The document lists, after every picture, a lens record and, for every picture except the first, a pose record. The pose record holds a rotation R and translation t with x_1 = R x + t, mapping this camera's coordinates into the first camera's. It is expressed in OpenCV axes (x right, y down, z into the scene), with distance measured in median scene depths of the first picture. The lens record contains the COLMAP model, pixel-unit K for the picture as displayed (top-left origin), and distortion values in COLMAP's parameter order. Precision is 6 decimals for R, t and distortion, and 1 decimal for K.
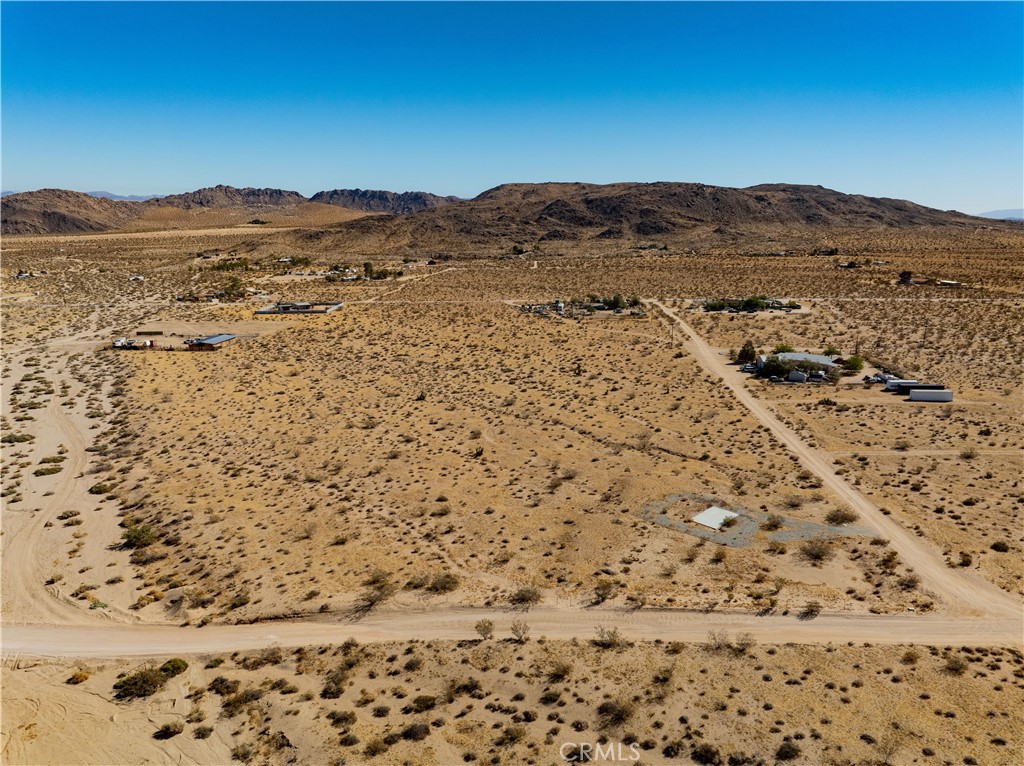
lens RADIAL K [[723.0, 0, 512.0], [0, 723.0, 383.0], [0, 0, 1]] dist [-0.045520, 0.011163]
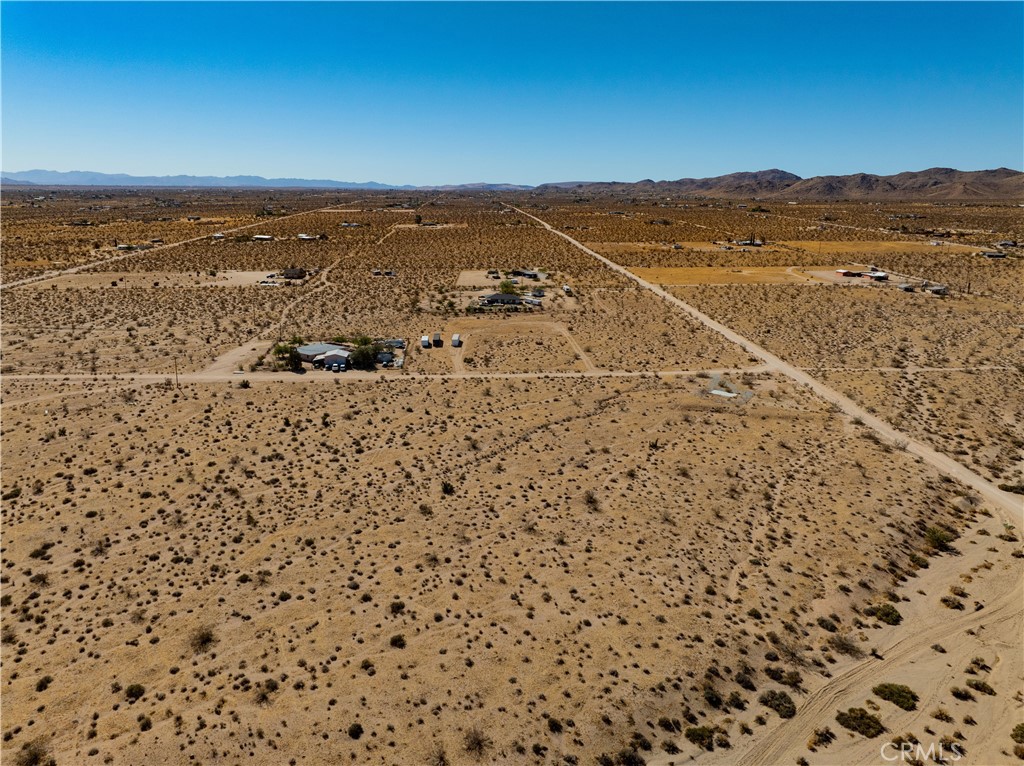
lens RADIAL K [[723.0, 0, 512.0], [0, 723.0, 383.0], [0, 0, 1]] dist [-0.045520, 0.011163]
pose [[-0.140500, -0.265620, 0.953785, -1.101590], [0.204739, 0.934724, 0.290471, -0.384347], [-0.968680, 0.236088, -0.076946, 1.271994]]
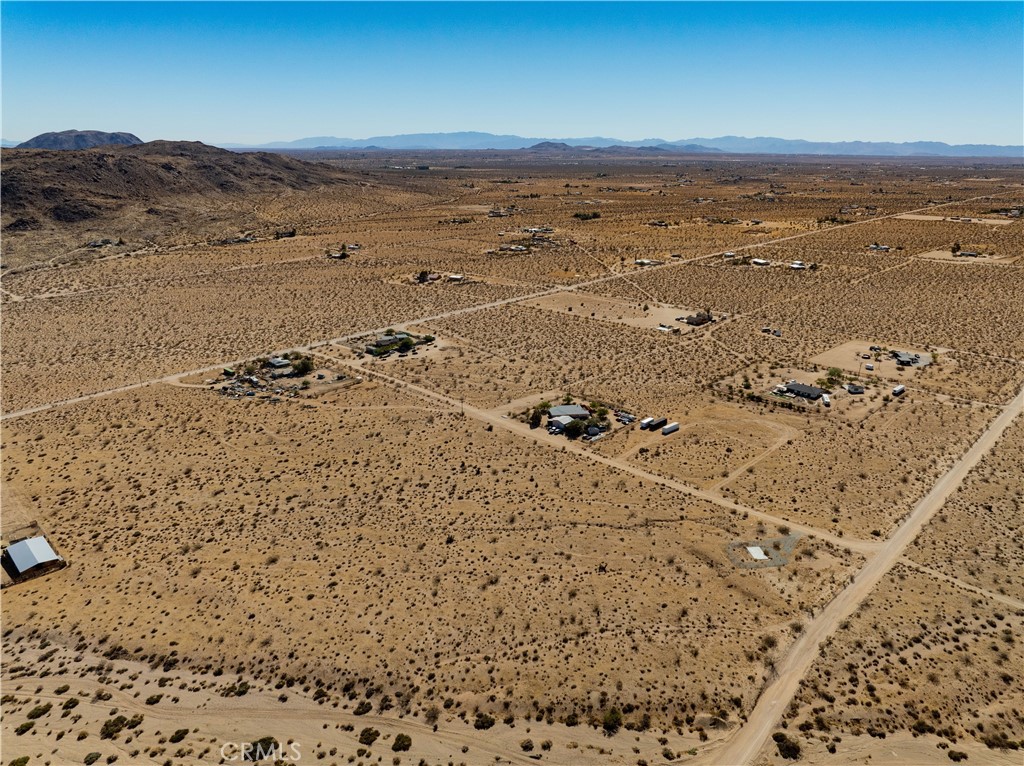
lens RADIAL K [[723.0, 0, 512.0], [0, 723.0, 383.0], [0, 0, 1]] dist [-0.045520, 0.011163]
pose [[0.653432, -0.239942, 0.717952, -1.180279], [0.172233, 0.970685, 0.167651, -0.578142], [-0.737131, 0.014106, 0.675602, 0.080077]]
